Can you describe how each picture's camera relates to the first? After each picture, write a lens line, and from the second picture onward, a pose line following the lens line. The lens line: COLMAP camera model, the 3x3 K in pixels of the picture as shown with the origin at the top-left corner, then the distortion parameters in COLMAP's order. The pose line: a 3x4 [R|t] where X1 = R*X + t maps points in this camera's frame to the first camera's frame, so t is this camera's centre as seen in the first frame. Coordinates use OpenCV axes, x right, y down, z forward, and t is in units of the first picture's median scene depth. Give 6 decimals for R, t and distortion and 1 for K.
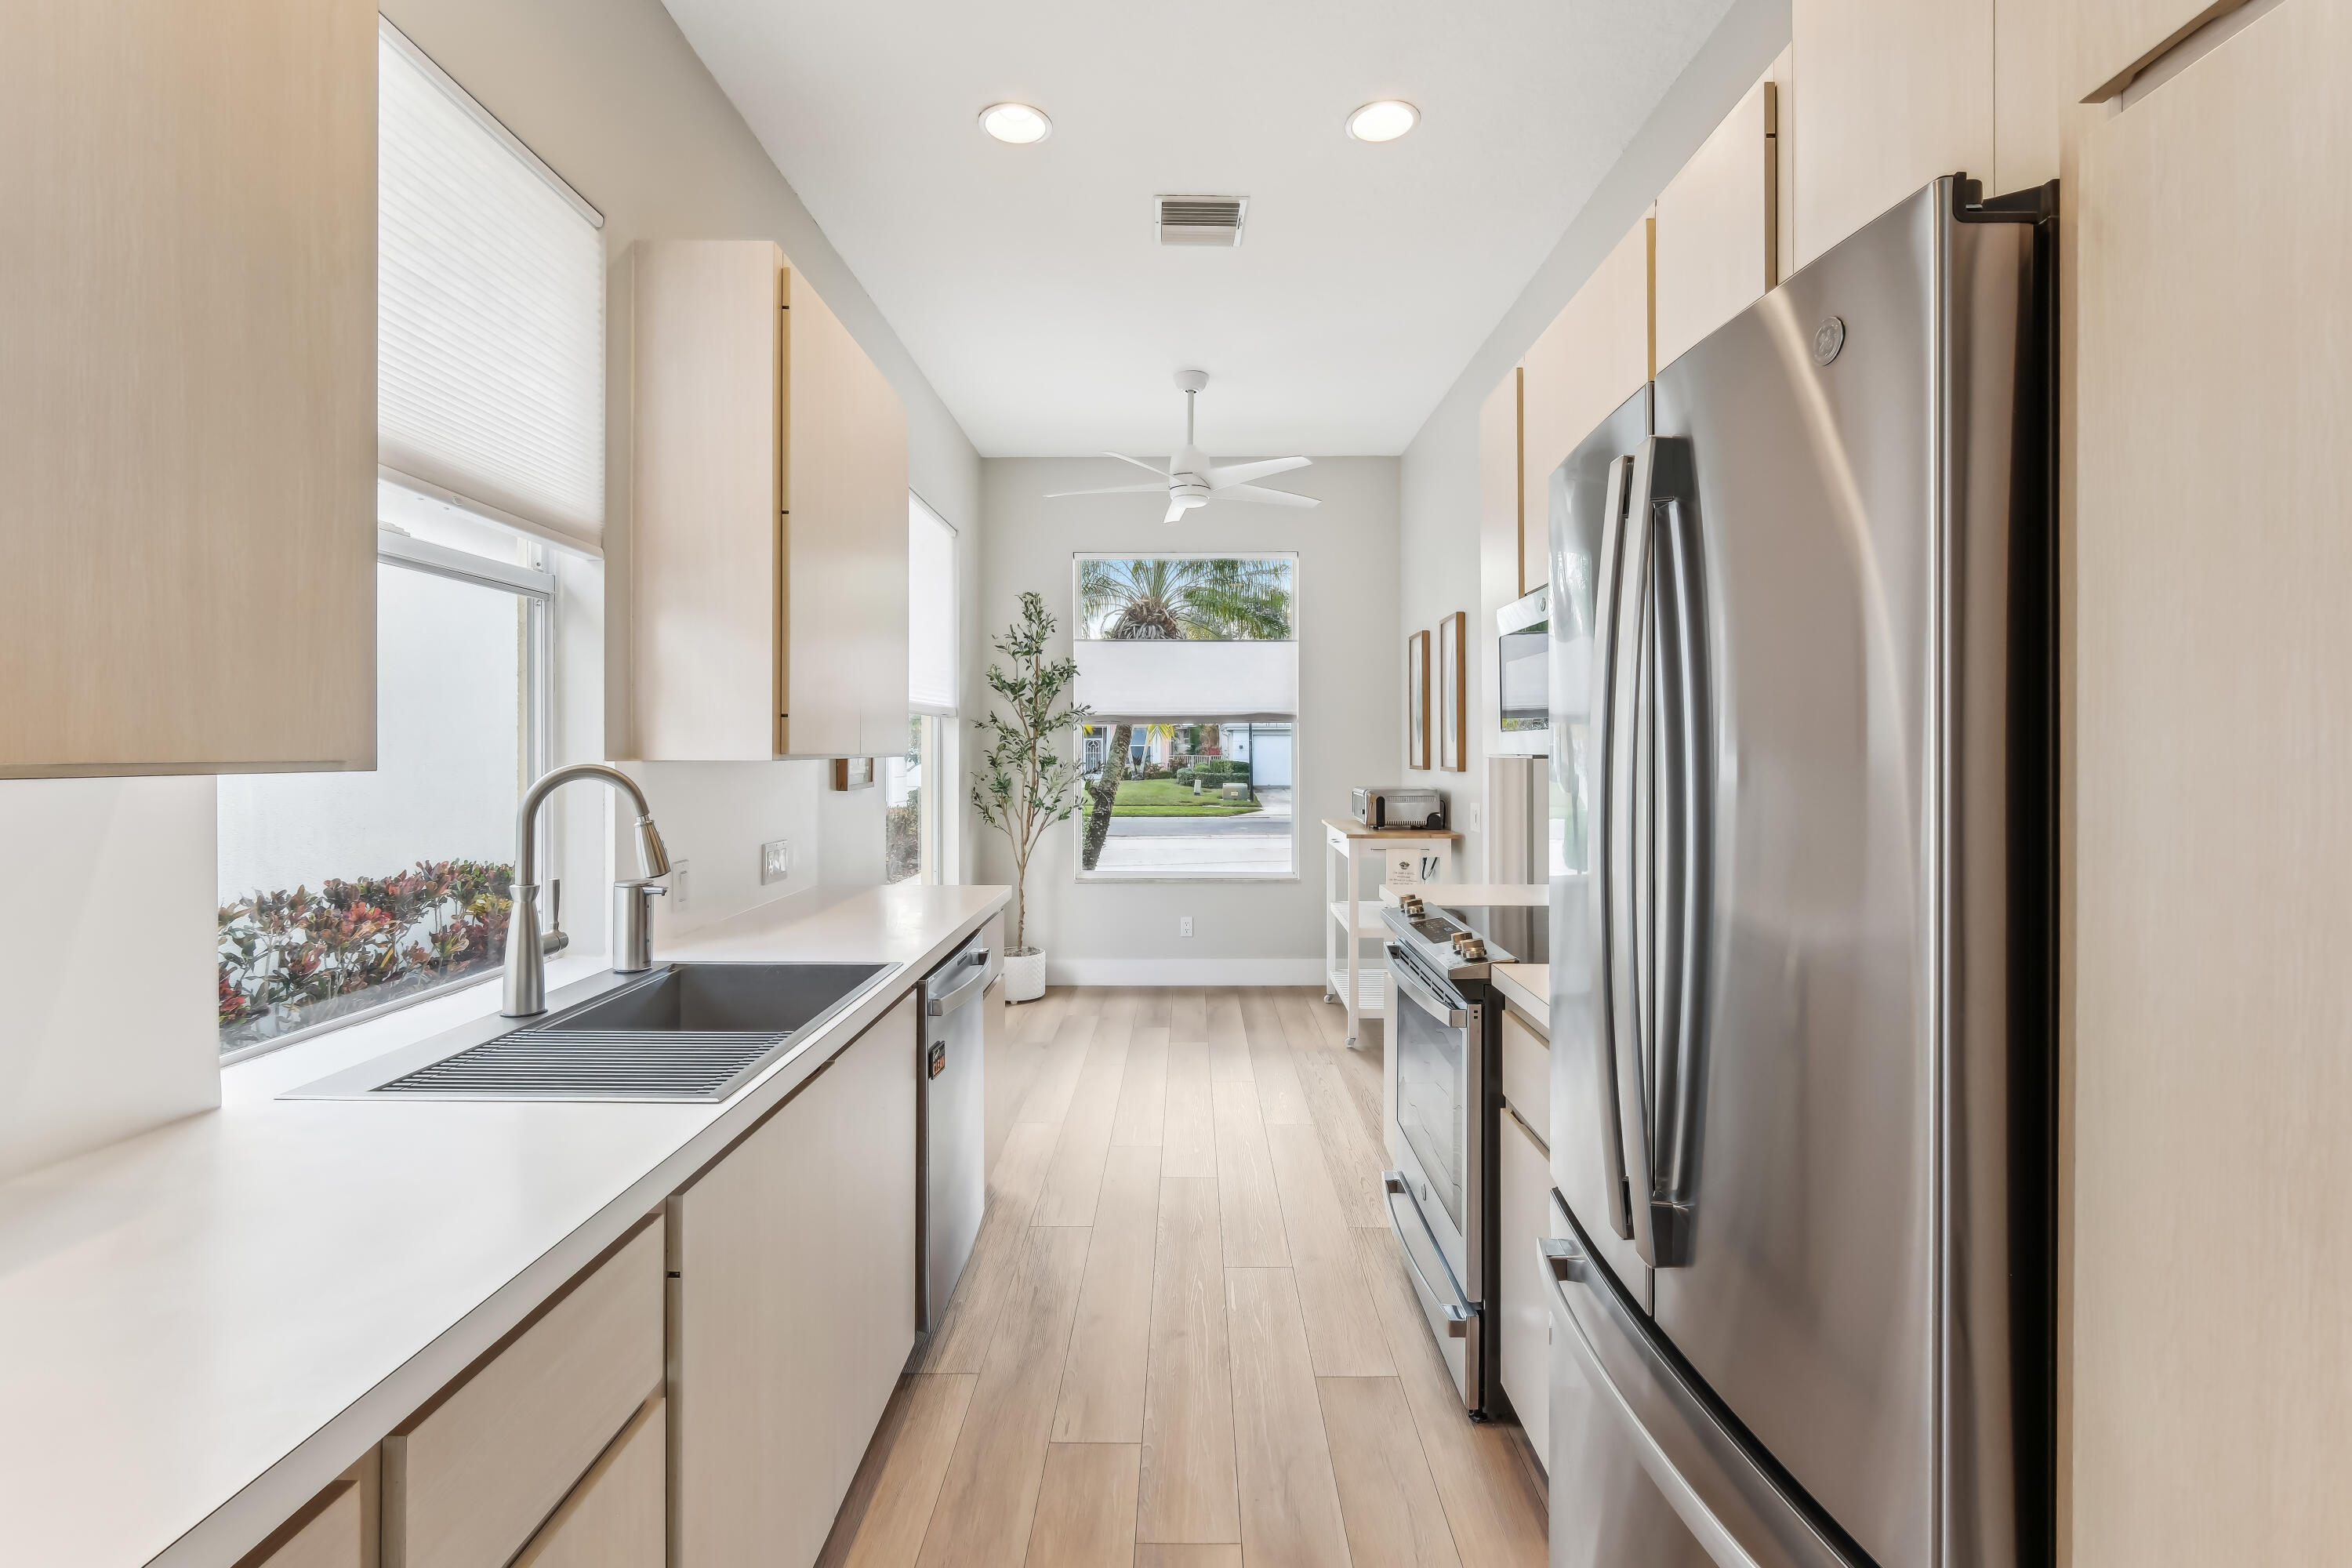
lens RADIAL K [[1042.5, 0, 1177.9], [0, 1042.5, 748.8], [0, 0, 1]] dist [-0.003742, -0.000764]
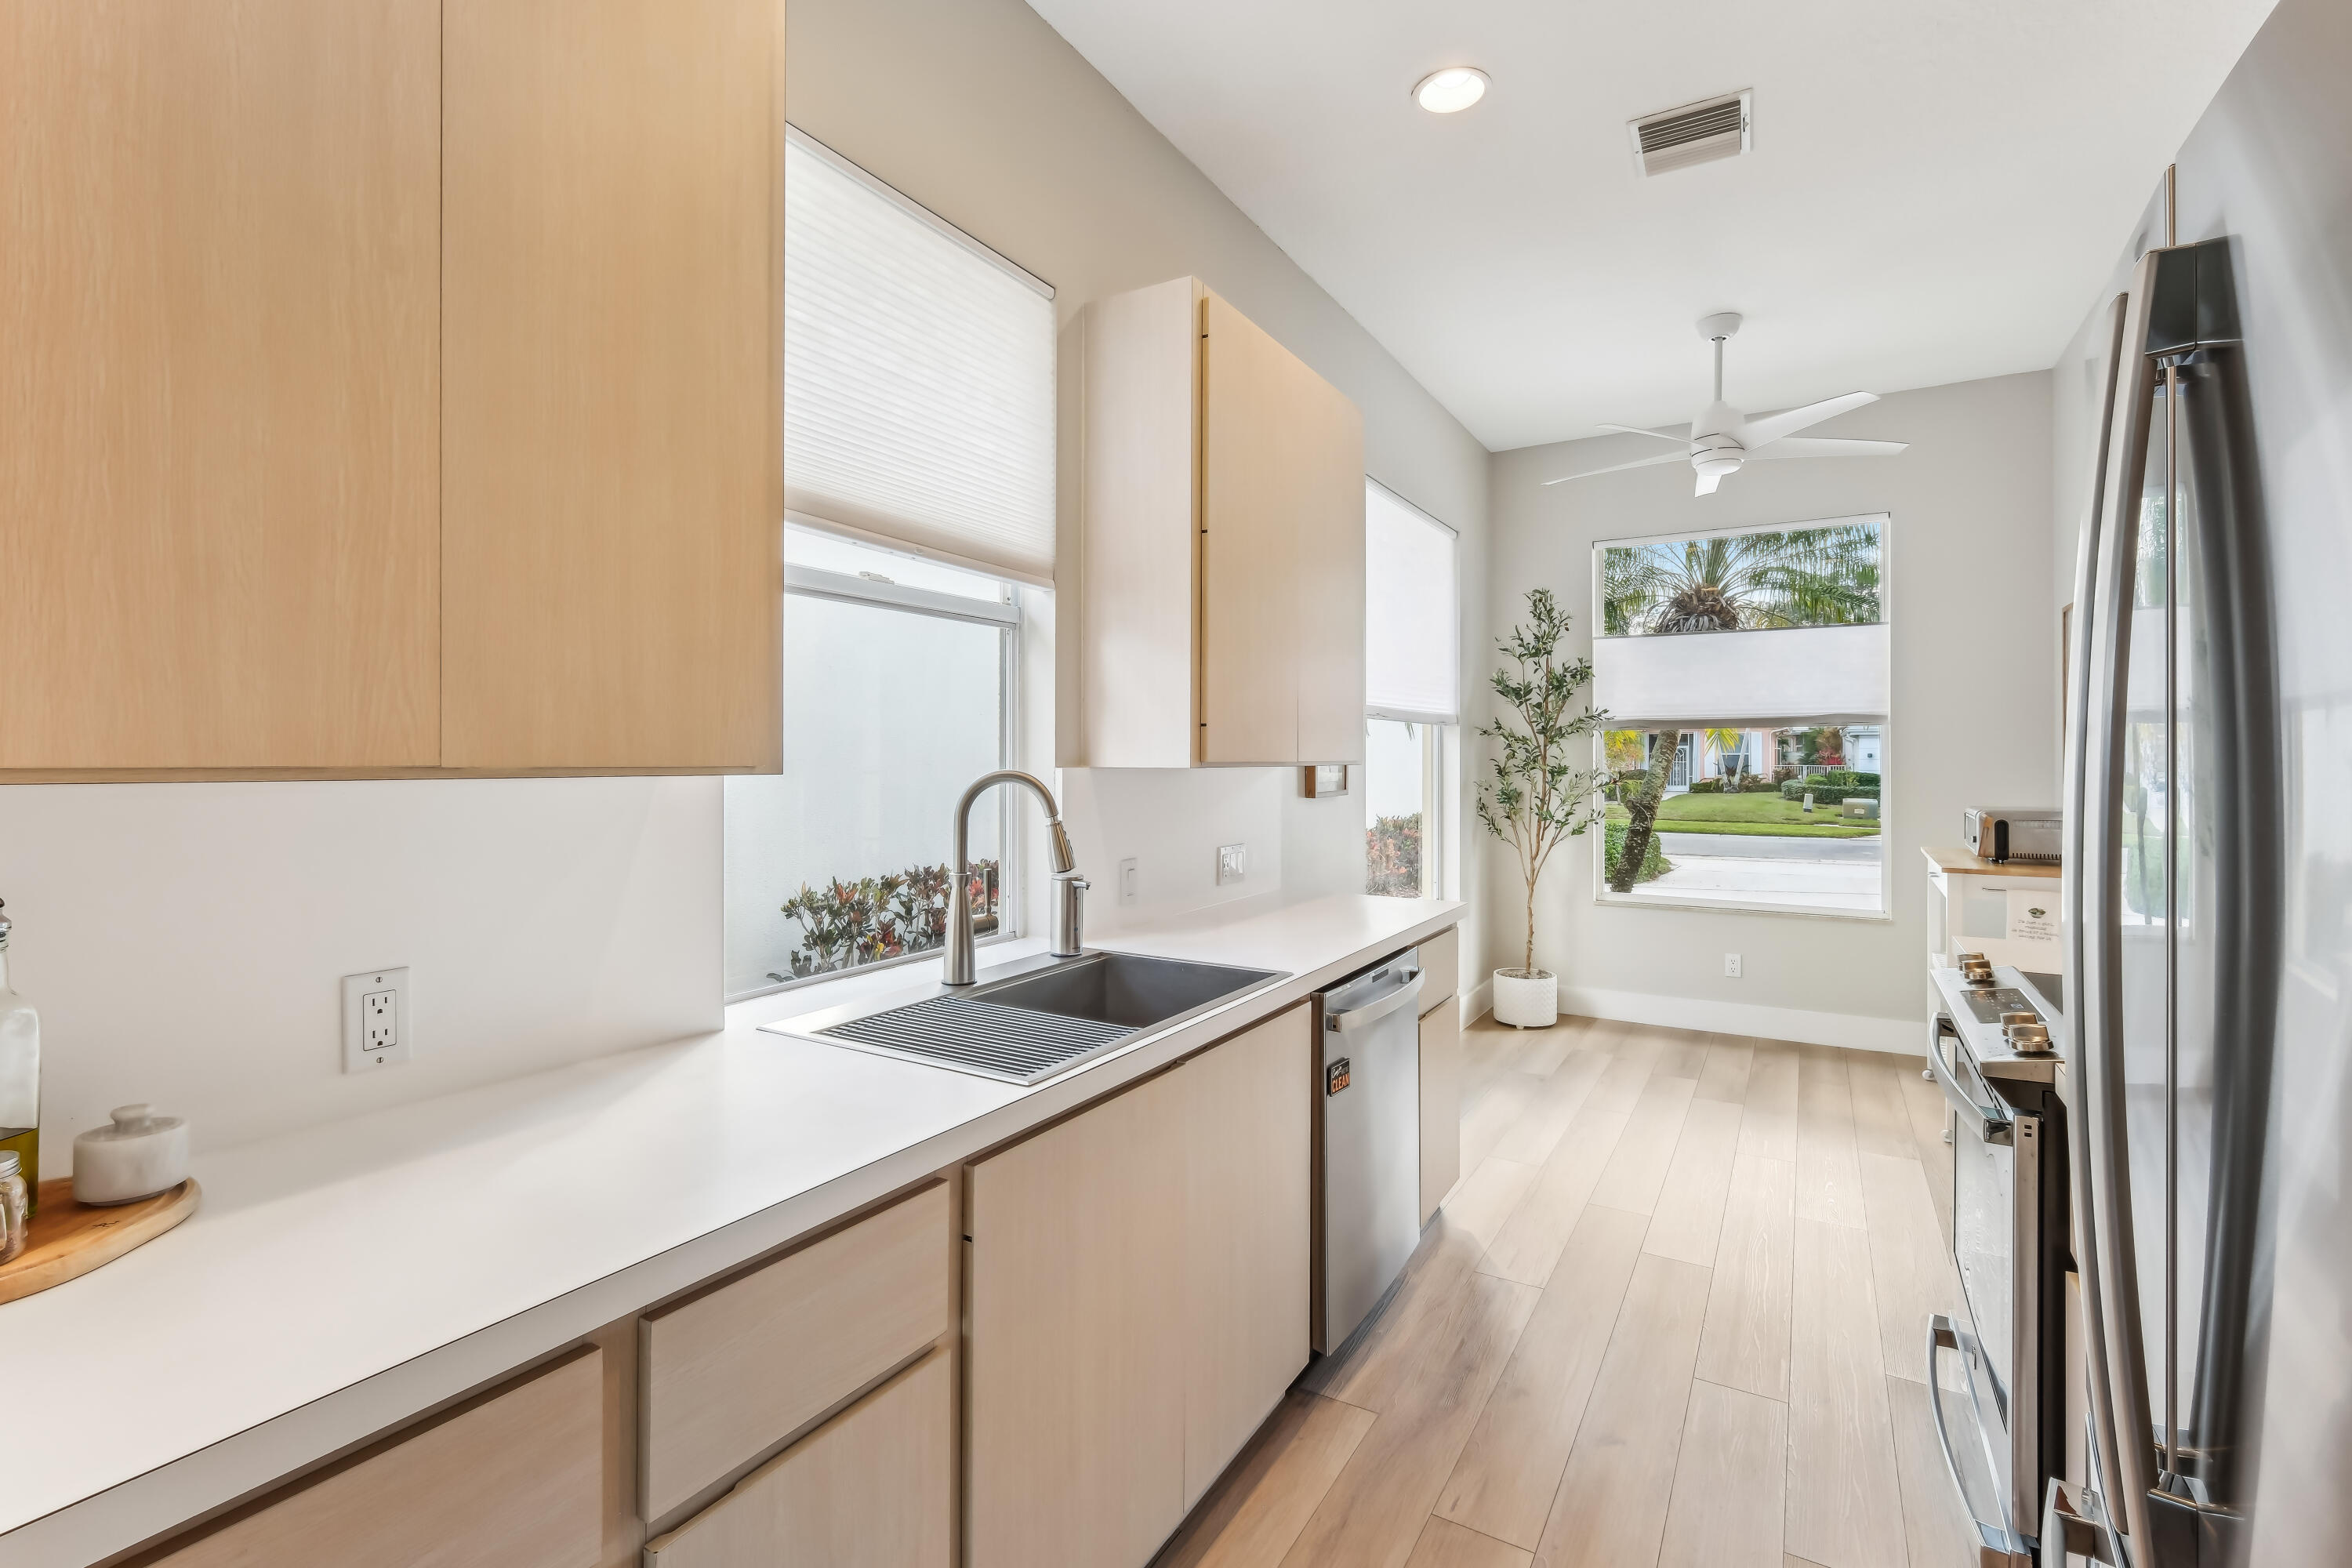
lens RADIAL K [[1038.8, 0, 1178.3], [0, 1038.8, 755.3], [0, 0, 1]] dist [-0.004468, -0.000785]
pose [[0.860052, -0.000932, -0.510205, 0.064669], [-0.000213, 0.999998, -0.002184, 0.000337], [0.510206, 0.001987, 0.860050, 0.043218]]
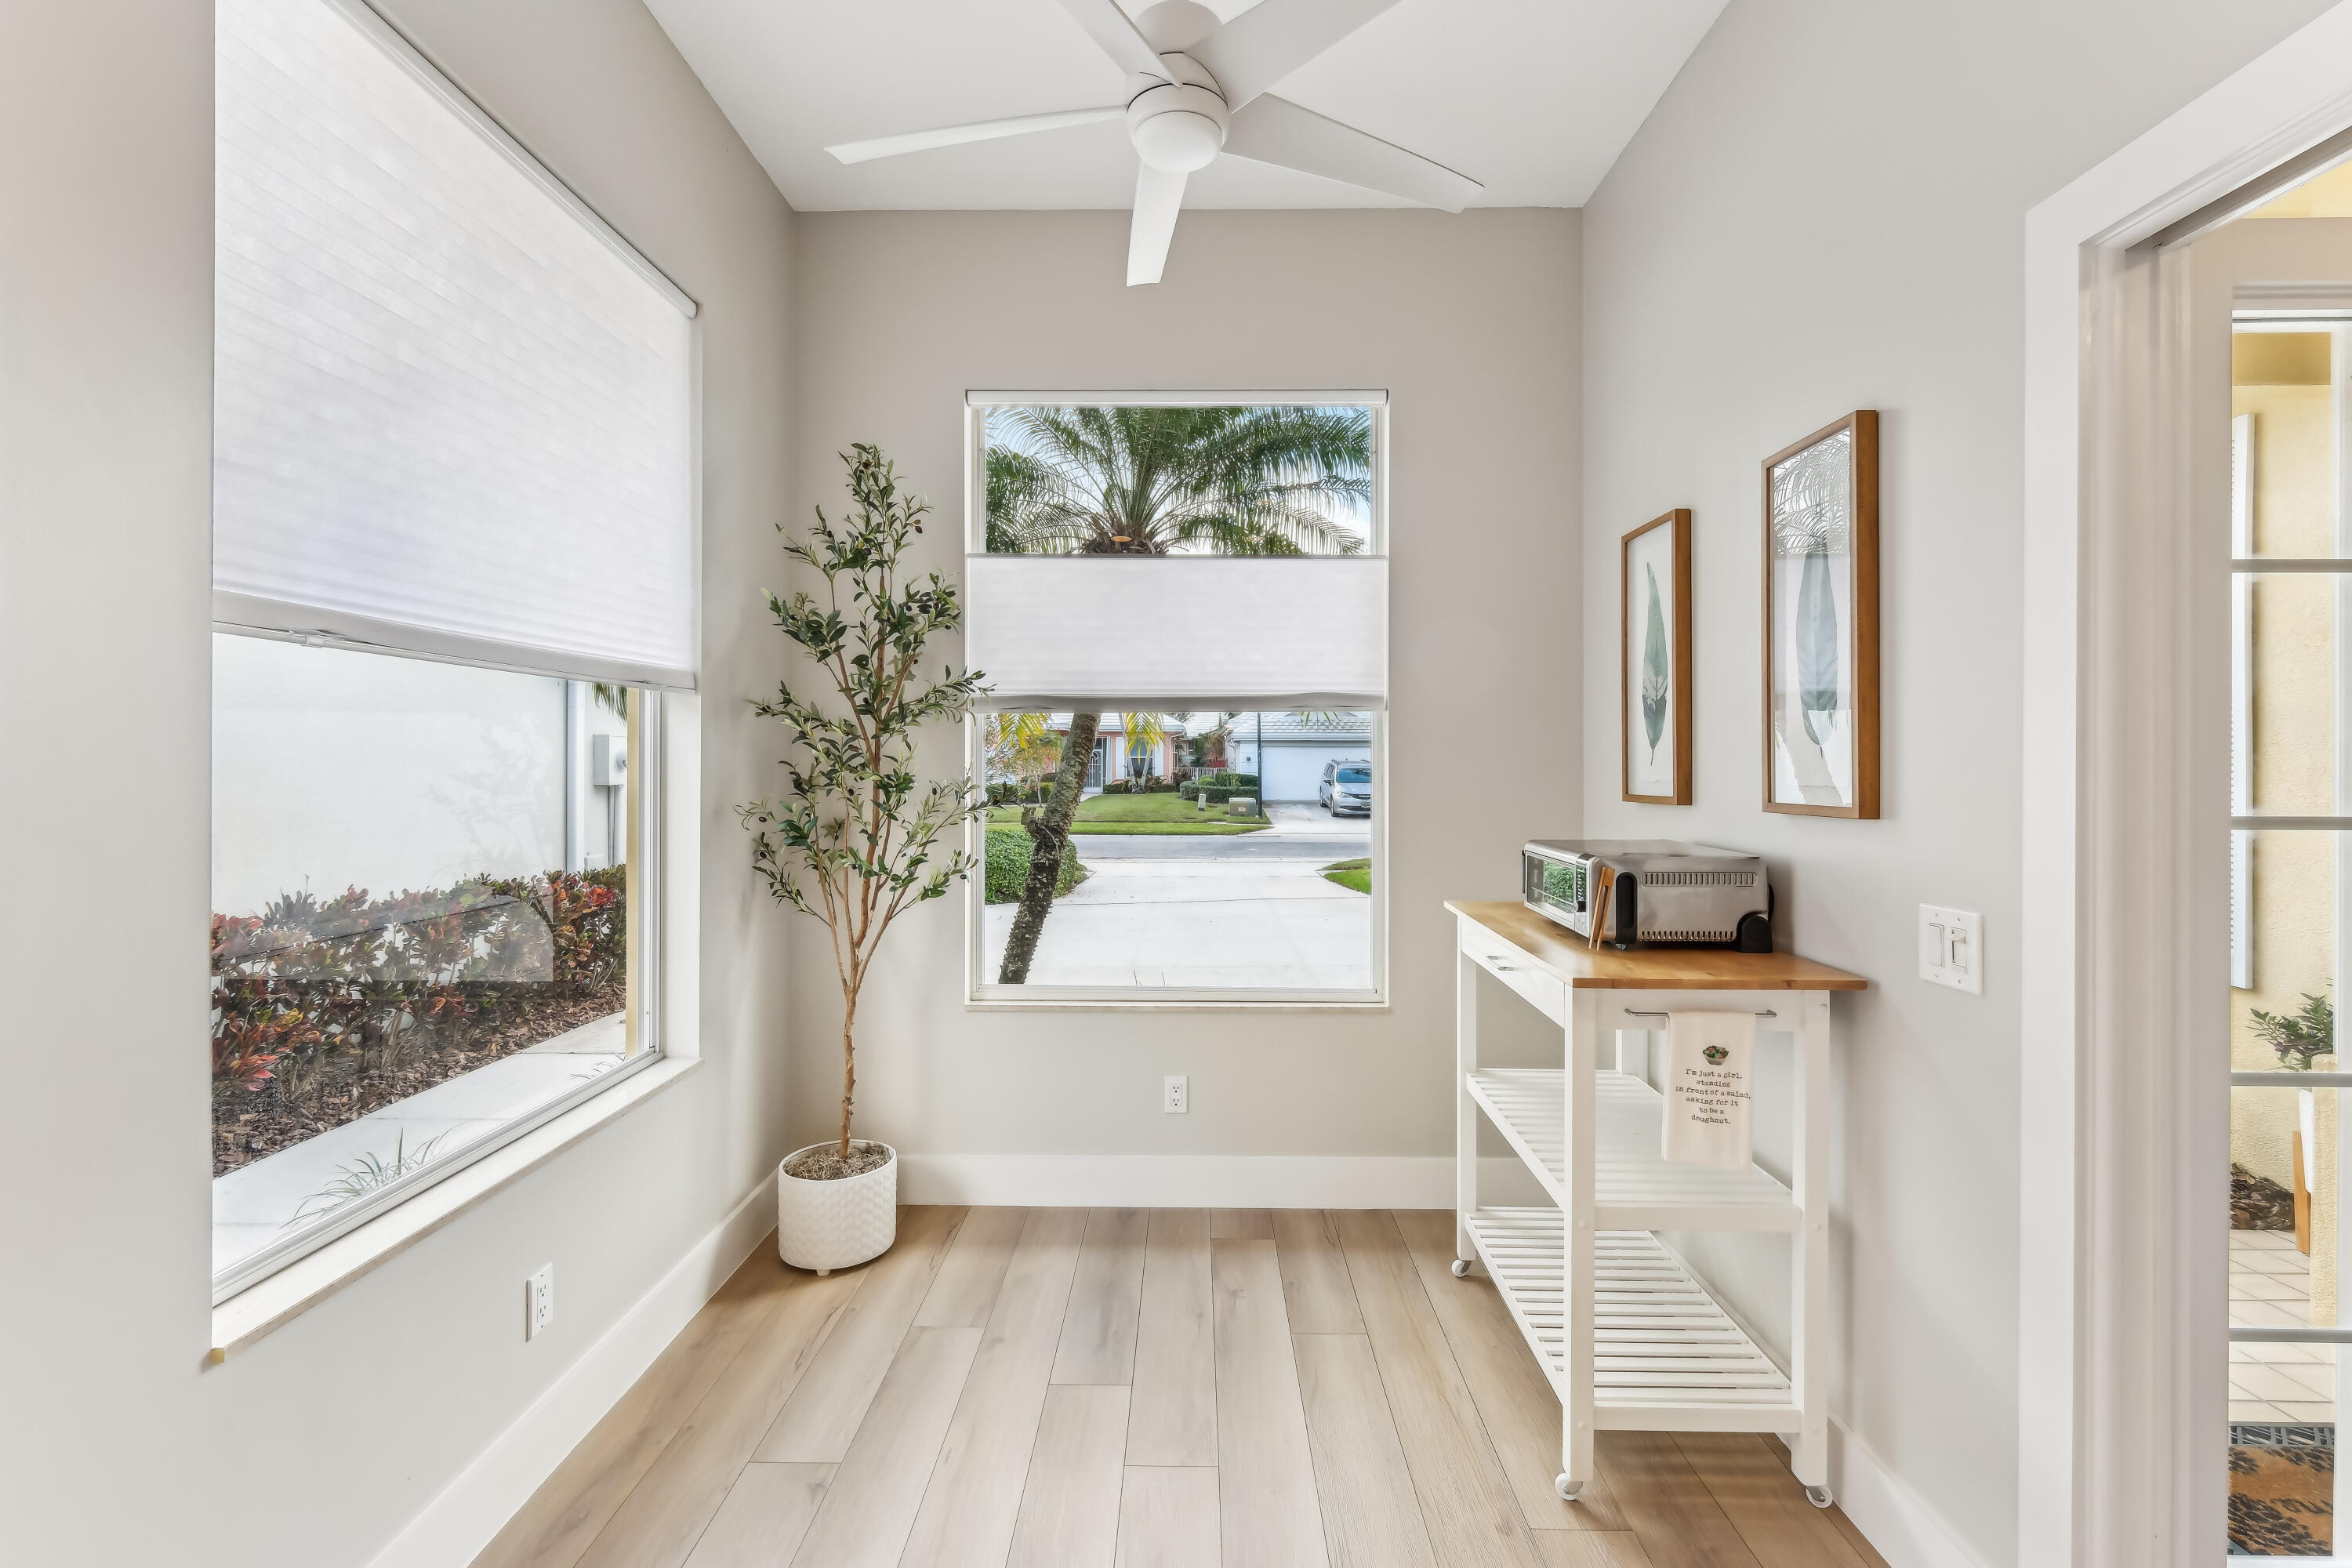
lens RADIAL K [[1038.8, 0, 1178.3], [0, 1038.8, 755.3], [0, 0, 1]] dist [-0.004468, -0.000785]
pose [[0.999985, 0.003151, -0.004549, 0.014315], [-0.003175, 0.999982, -0.005128, 0.000863], [0.004533, 0.005142, 0.999977, 0.593897]]
